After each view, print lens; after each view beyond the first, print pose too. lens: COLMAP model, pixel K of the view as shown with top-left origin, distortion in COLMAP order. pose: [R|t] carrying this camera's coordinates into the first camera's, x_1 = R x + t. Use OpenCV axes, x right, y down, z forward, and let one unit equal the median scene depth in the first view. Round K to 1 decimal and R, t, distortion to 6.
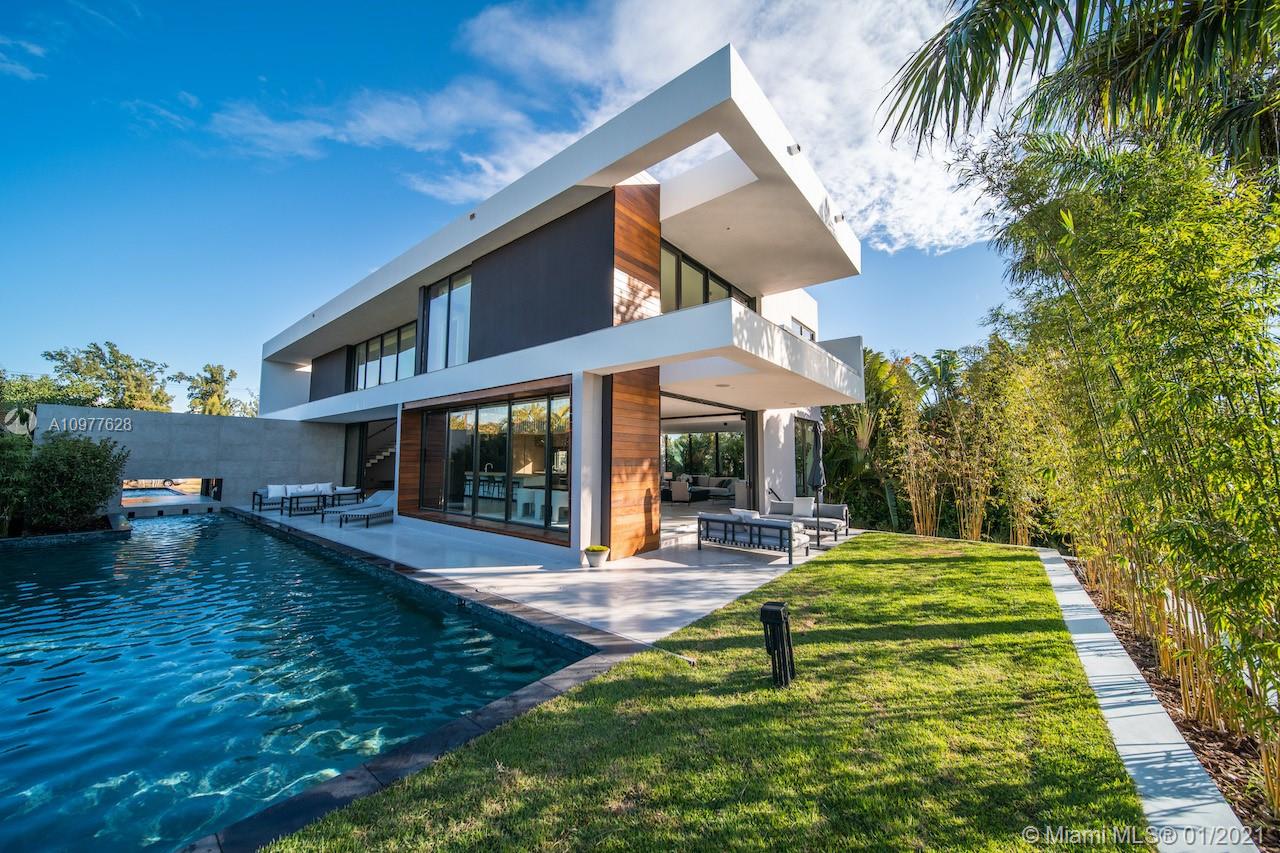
lens RADIAL K [[449.1, 0, 637.3], [0, 449.1, 424.0], [0, 0, 1]] dist [-0.000976, -0.000116]
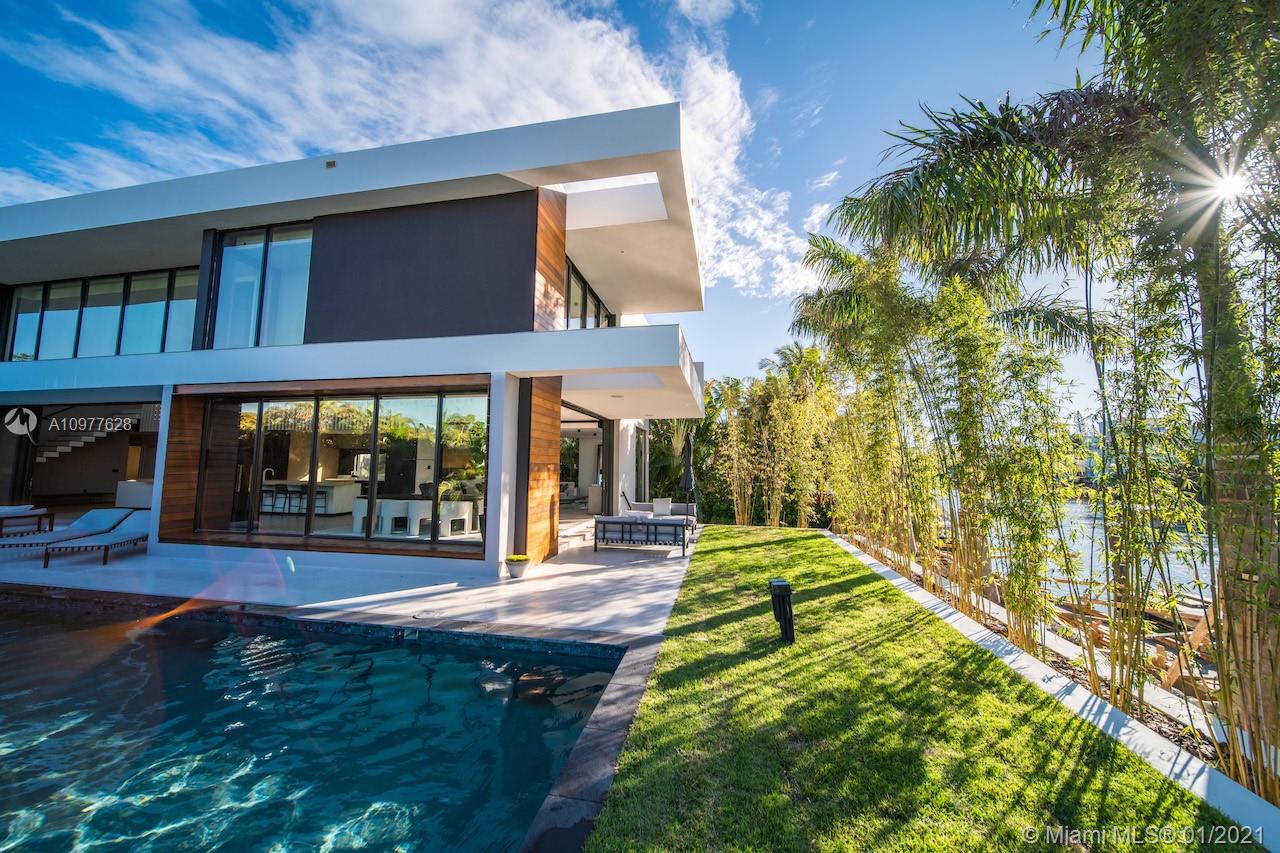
lens RADIAL K [[449.1, 0, 637.3], [0, 449.1, 424.0], [0, 0, 1]] dist [-0.000976, -0.000116]
pose [[0.882082, 0.045836, 0.468861, -0.300068], [-0.040848, 0.998949, -0.020810, 0.000740], [-0.469322, -0.000796, 0.883027, 0.030470]]
